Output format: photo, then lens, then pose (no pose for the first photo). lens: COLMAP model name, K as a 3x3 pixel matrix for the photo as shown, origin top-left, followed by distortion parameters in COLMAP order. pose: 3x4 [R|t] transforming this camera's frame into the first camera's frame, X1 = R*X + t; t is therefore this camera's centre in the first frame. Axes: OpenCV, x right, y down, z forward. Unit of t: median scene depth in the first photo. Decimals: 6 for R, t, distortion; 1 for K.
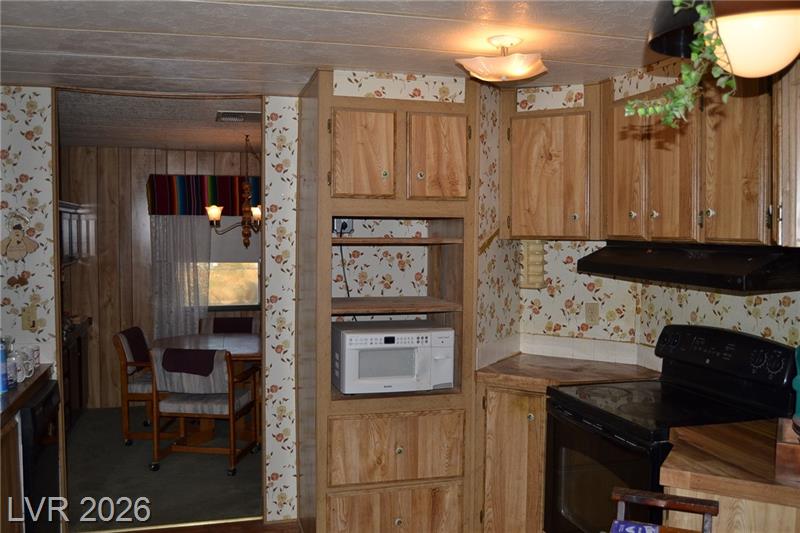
lens RADIAL K [[725.1, 0, 400.7], [0, 725.1, 264.2], [0, 0, 1]] dist [-0.071694, -0.006491]
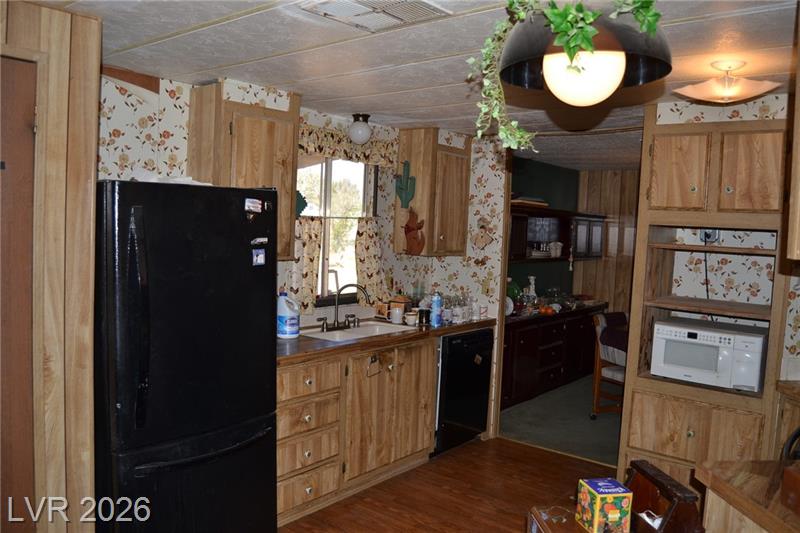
lens RADIAL K [[625.6, 0, 400.7], [0, 625.6, 266.2], [0, 0, 1]] dist [-0.075741, 0.030038]
pose [[0.591421, 0.075154, -0.802853, 0.479988], [-0.078735, 0.996272, 0.035259, -0.001264], [0.802510, 0.042360, 0.595134, 0.055370]]
